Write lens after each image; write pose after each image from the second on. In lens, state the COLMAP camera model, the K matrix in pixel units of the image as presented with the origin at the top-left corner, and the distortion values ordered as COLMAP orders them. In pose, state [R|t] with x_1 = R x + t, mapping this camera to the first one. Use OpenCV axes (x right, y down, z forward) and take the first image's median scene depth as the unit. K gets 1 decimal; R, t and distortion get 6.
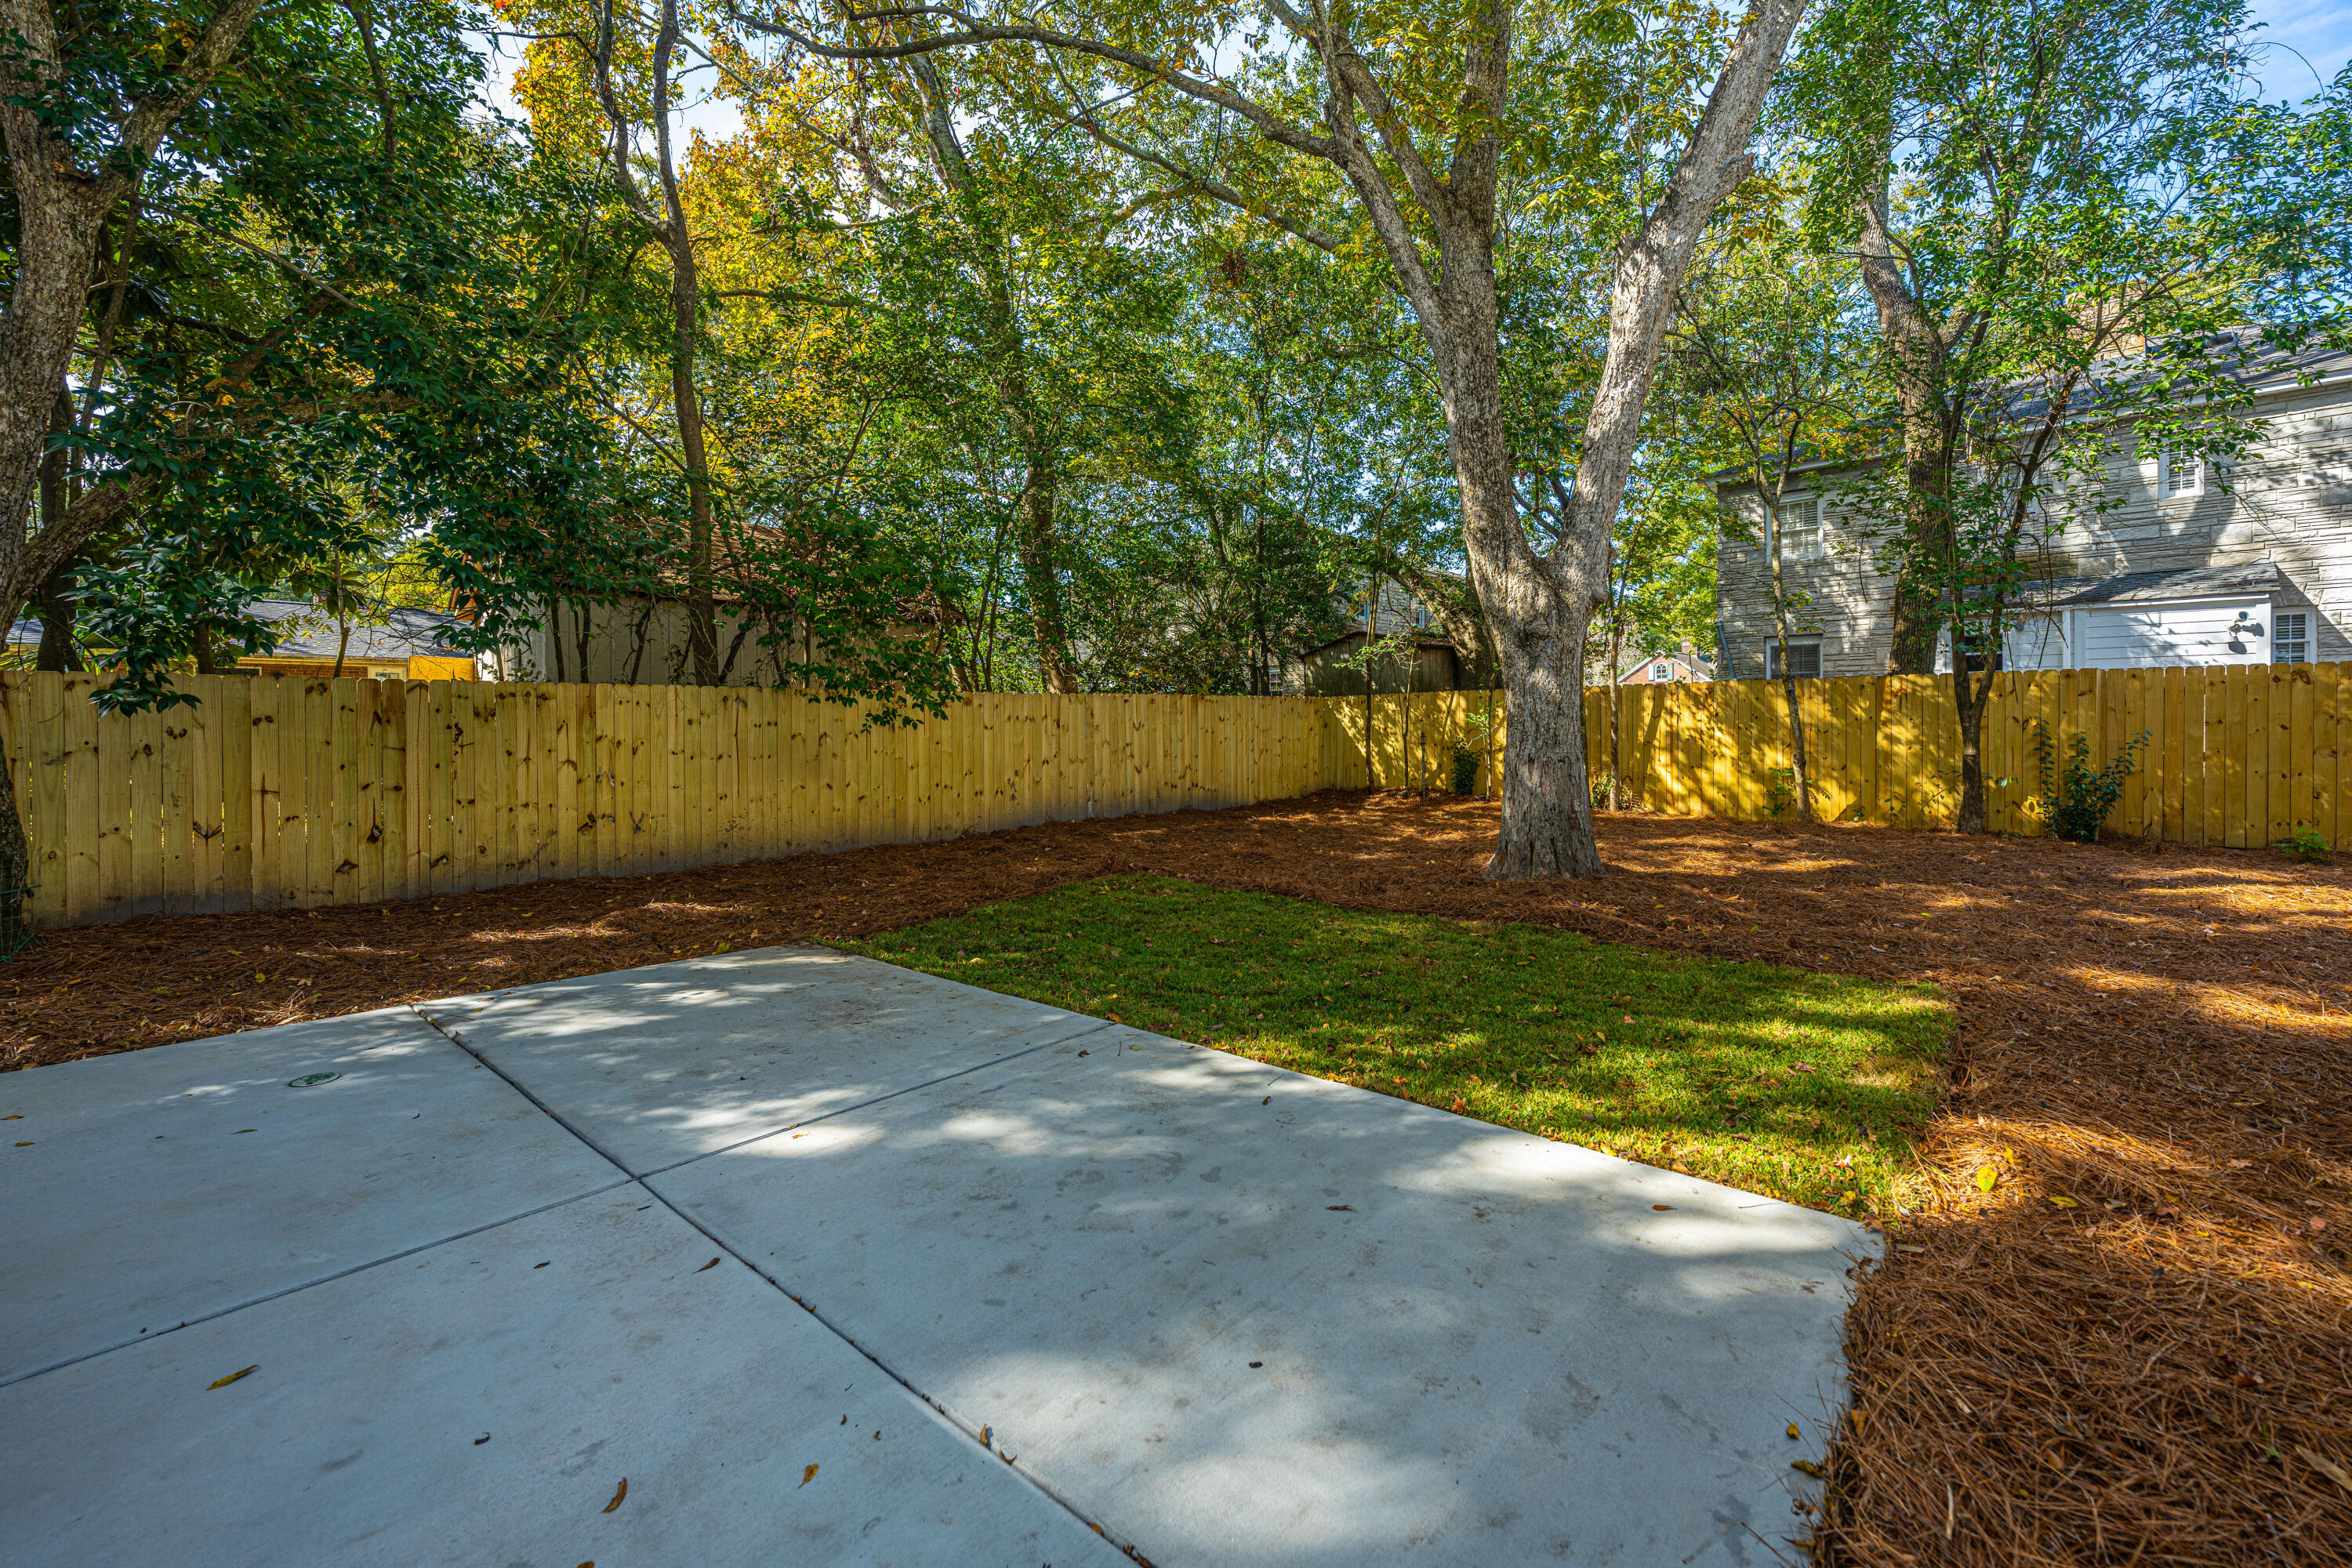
lens RADIAL K [[952.0, 0, 1192.8], [0, 952.0, 737.4], [0, 0, 1]] dist [-0.003460, 0.000005]
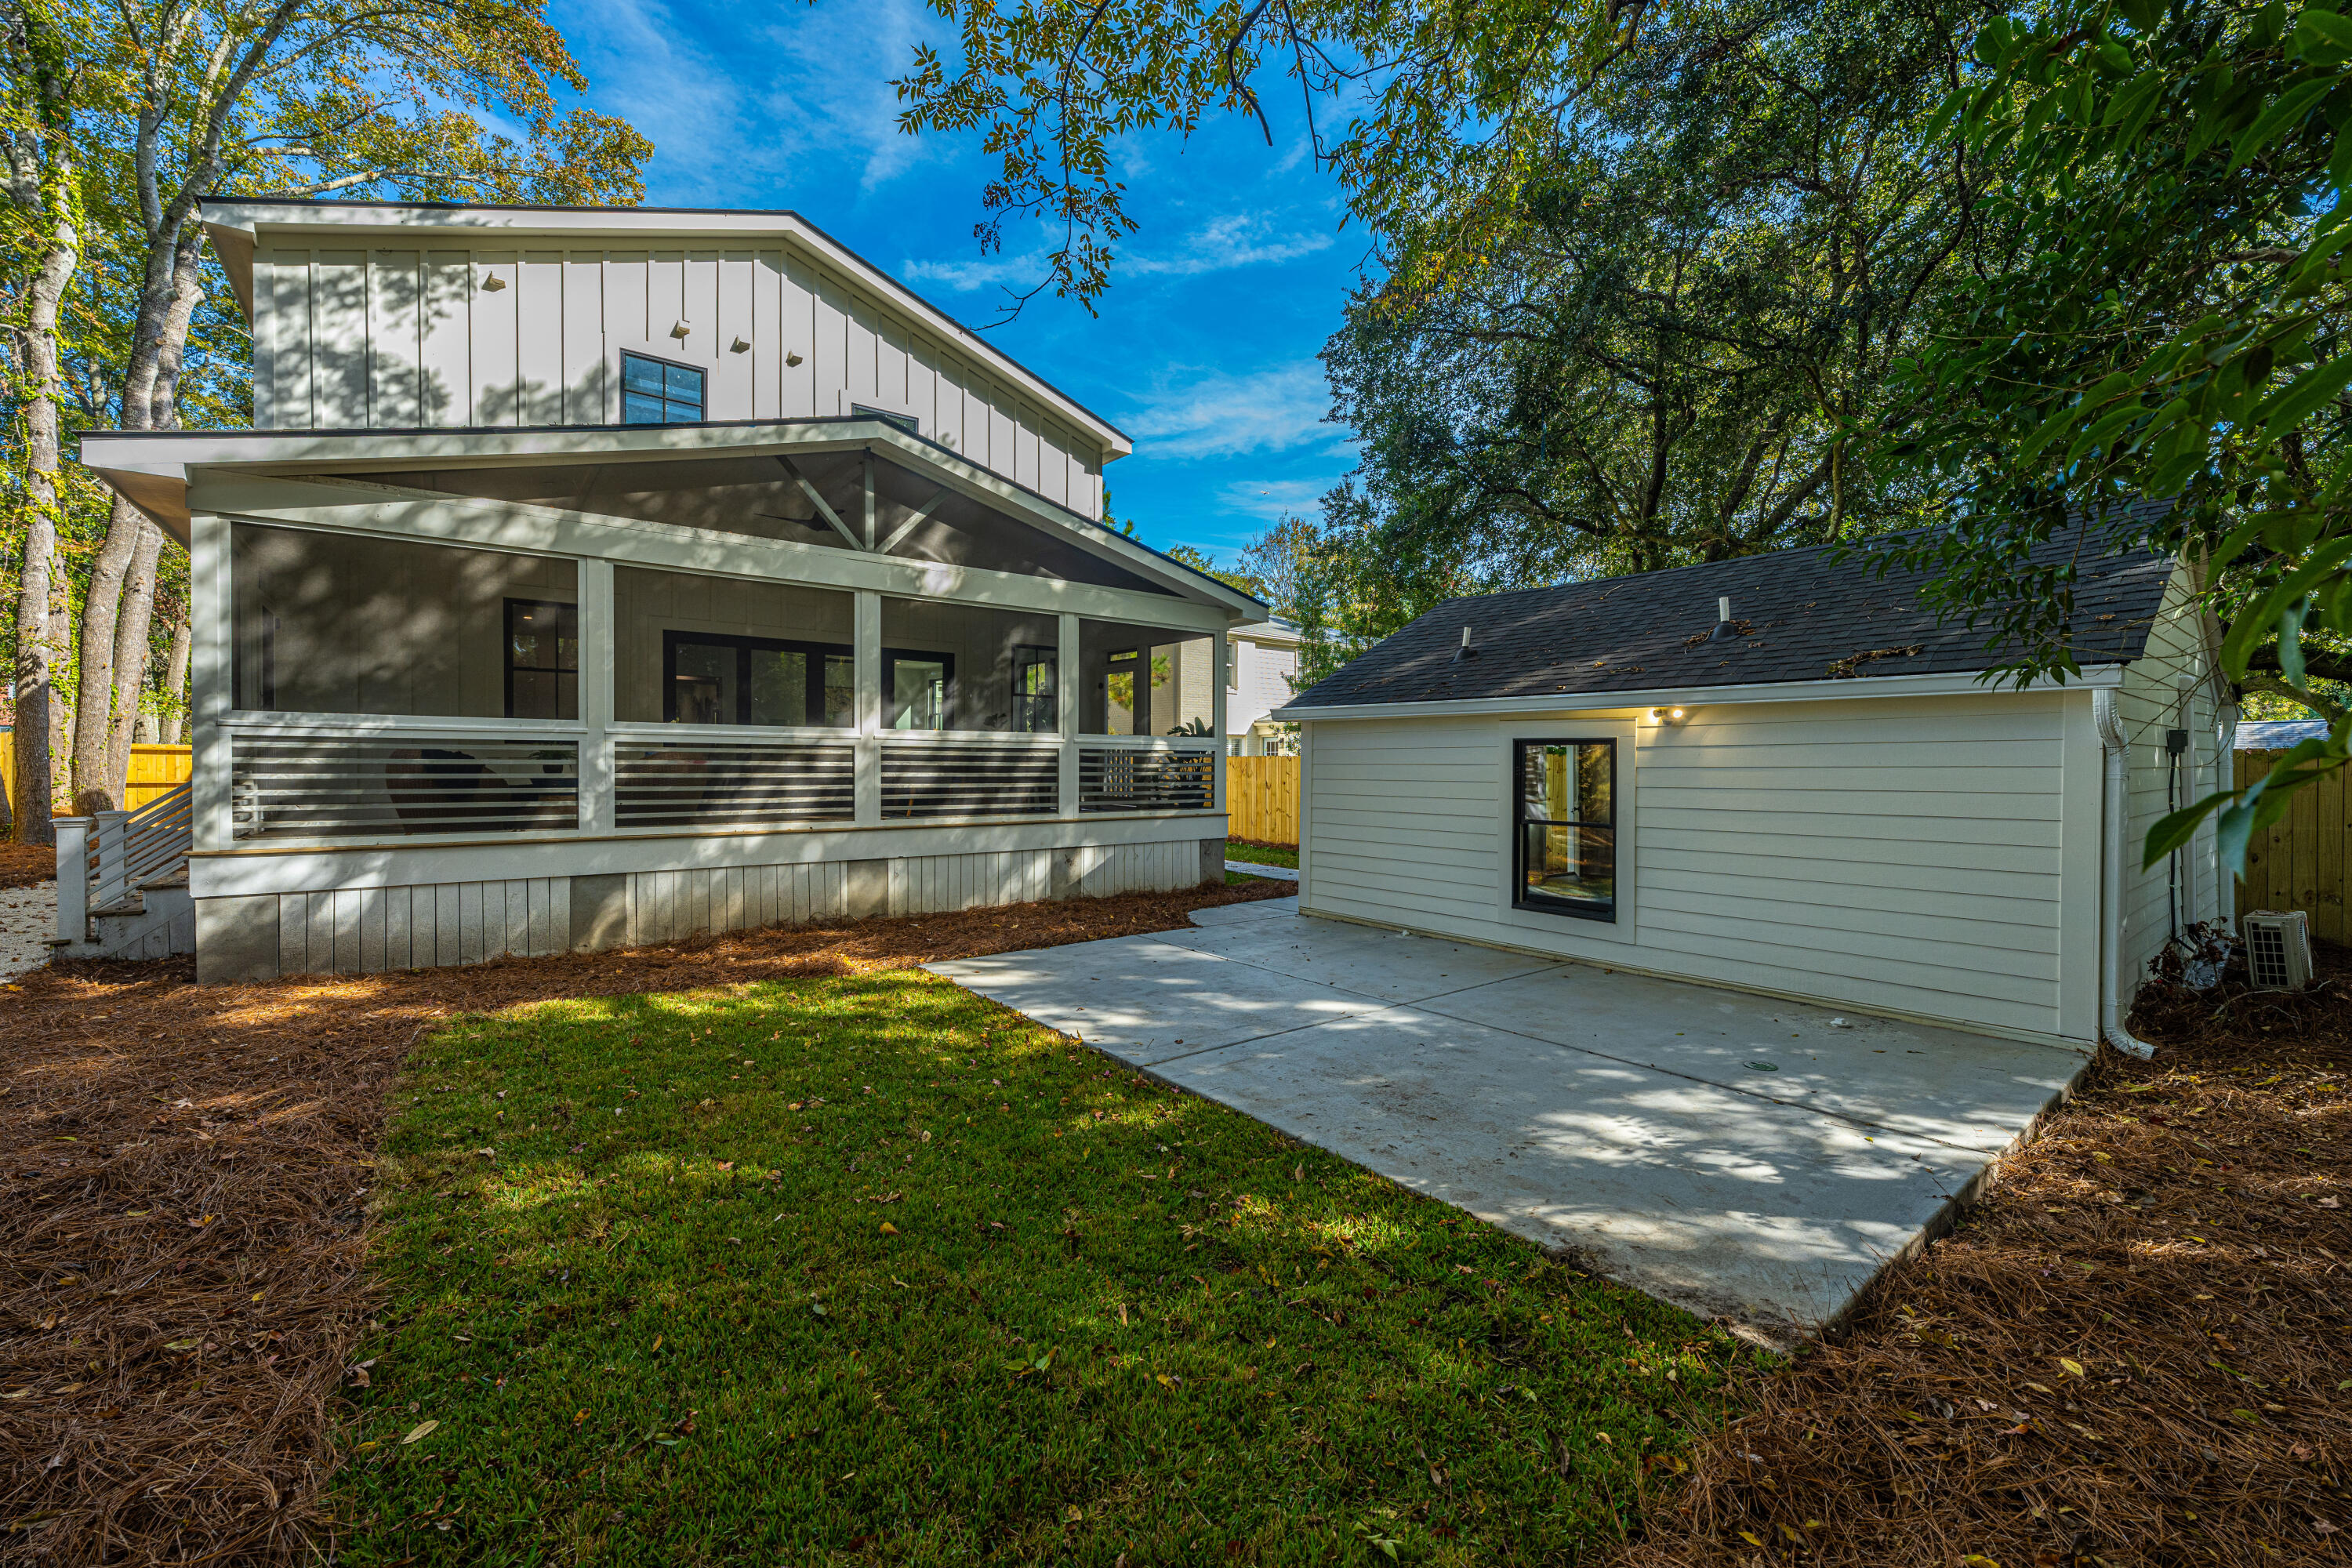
lens RADIAL K [[952.0, 0, 1166.3], [0, 952.0, 773.5], [0, 0, 1]] dist [-0.003460, 0.000005]
pose [[-0.981684, 0.001826, 0.190506, -0.114211], [0.004944, 0.999861, 0.015892, -0.016393], [-0.190451, 0.016543, -0.981557, 0.733692]]
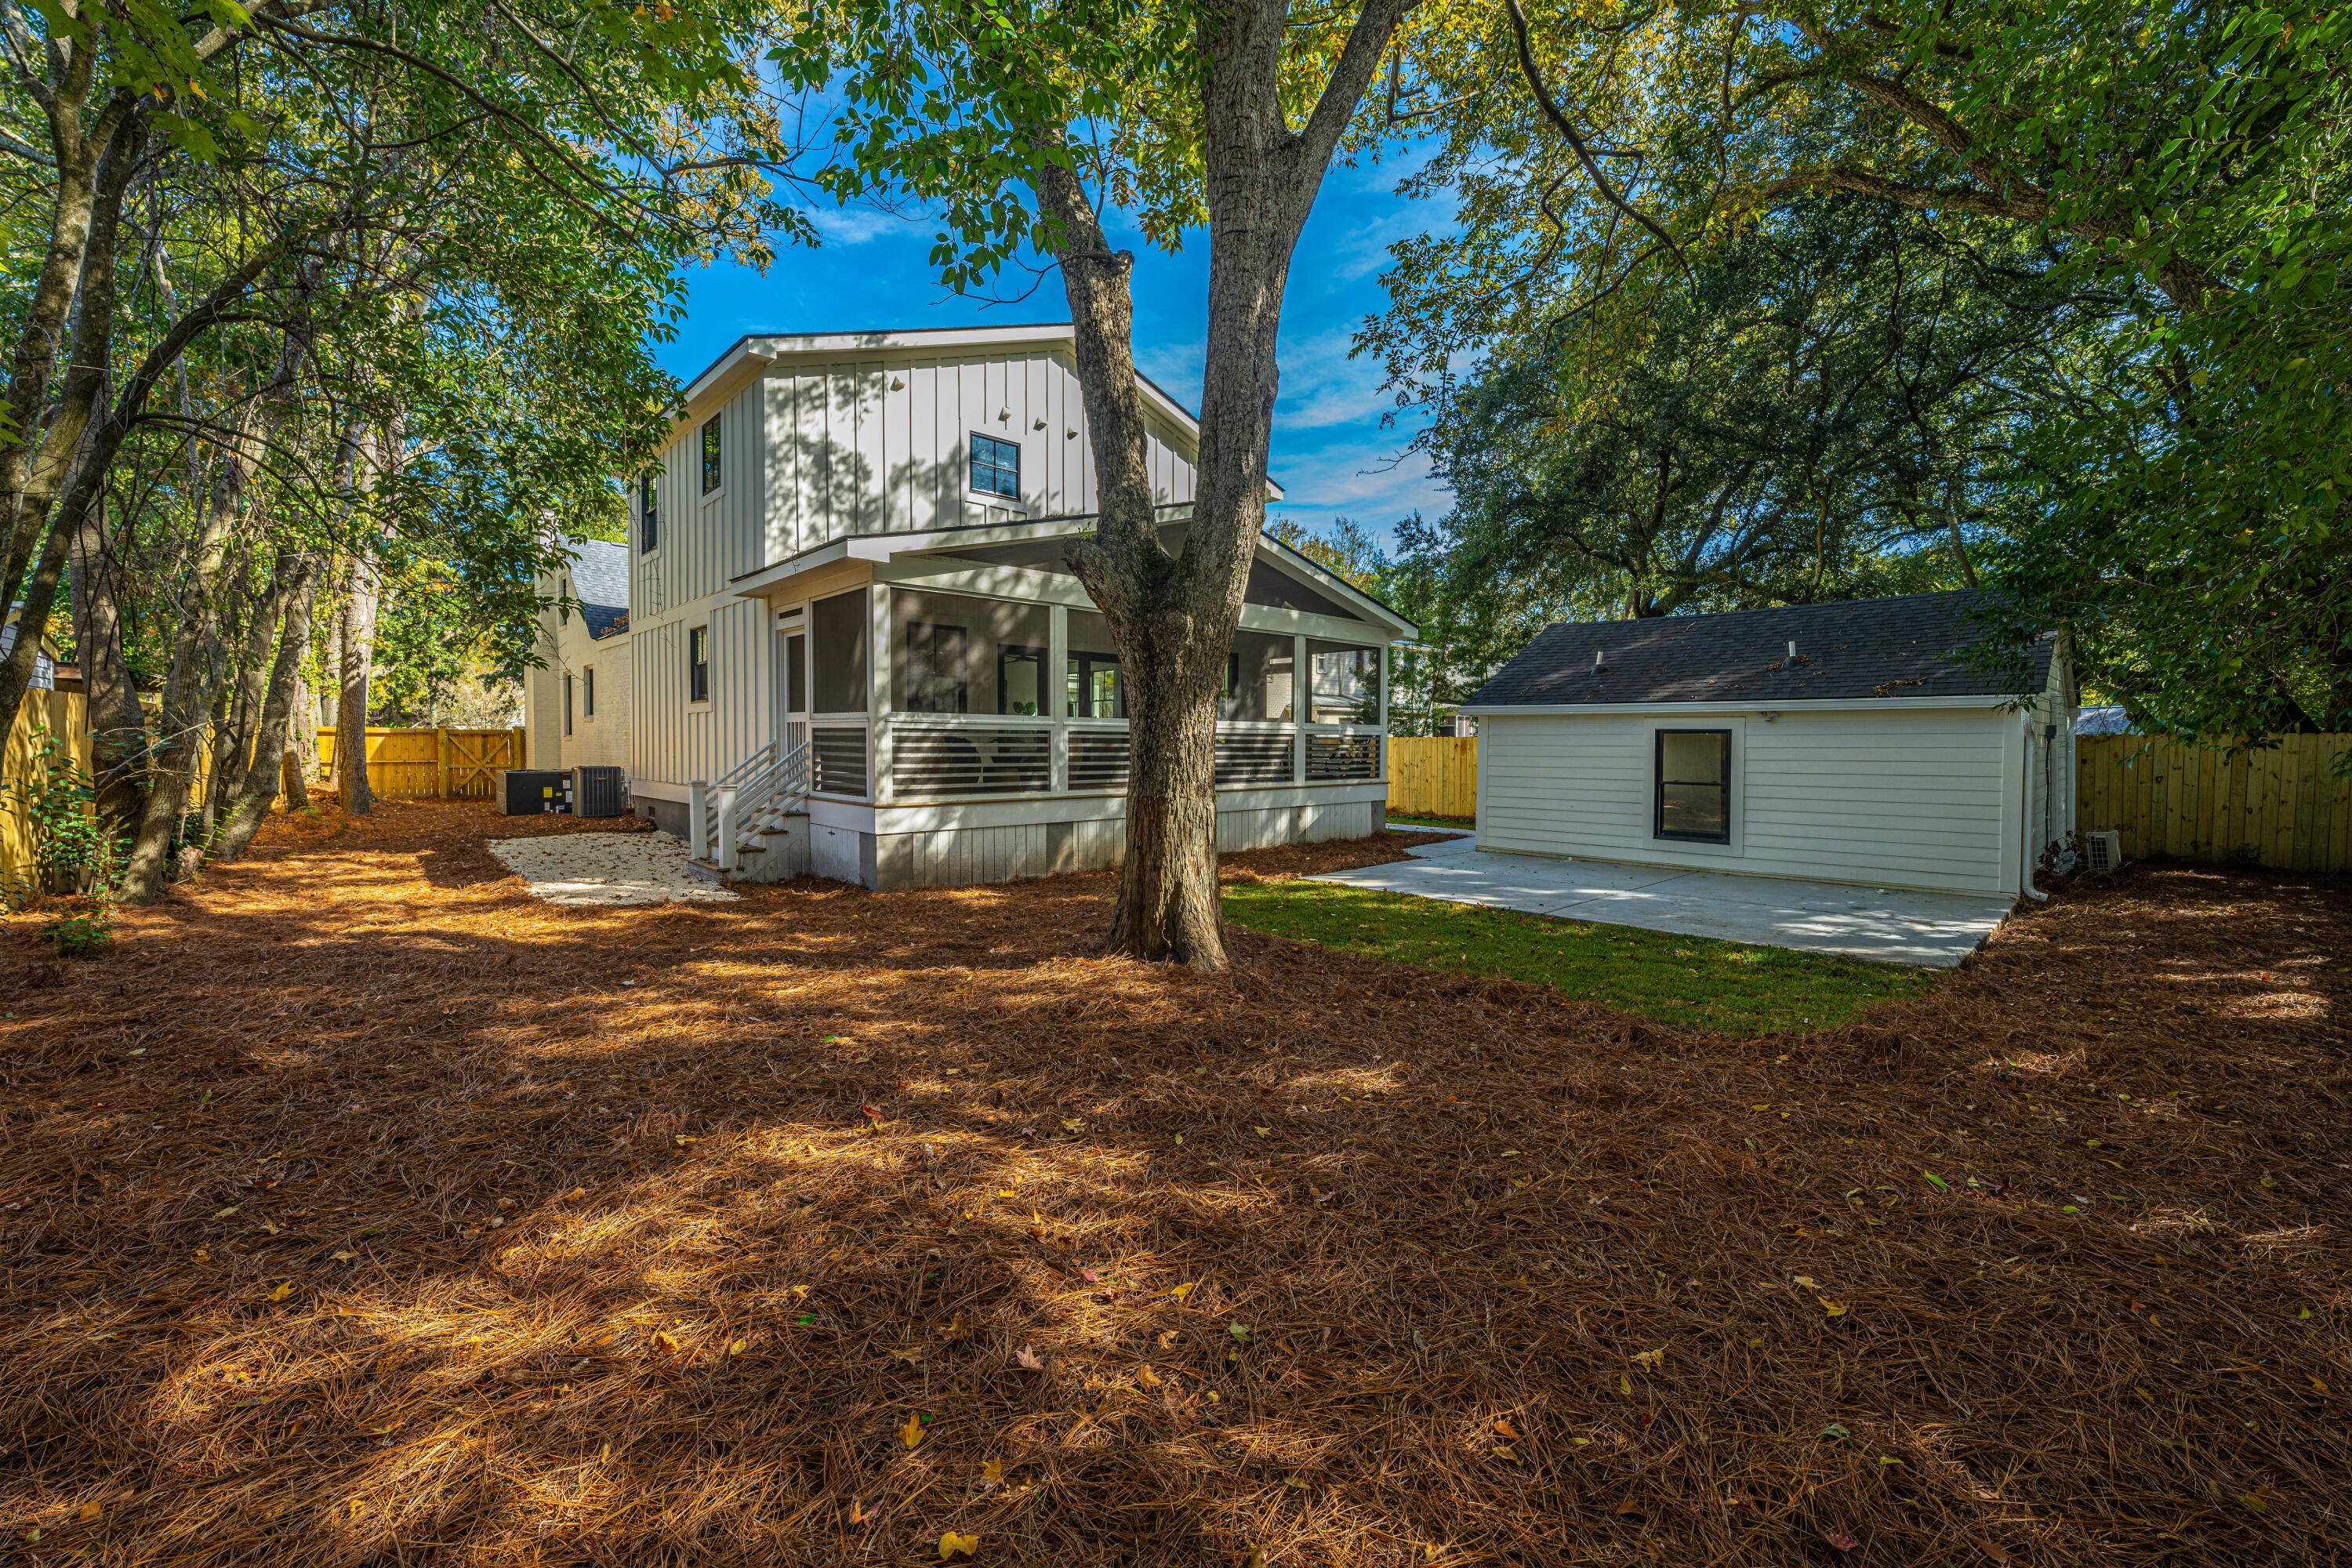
lens RADIAL K [[952.0, 0, 1159.3], [0, 952.0, 771.1], [0, 0, 1]] dist [-0.003460, 0.000005]
pose [[-0.995064, 0.001934, 0.099214, 0.169507], [0.005669, 0.999285, 0.037378, -0.024220], [-0.099071, 0.037756, -0.994364, 1.068099]]
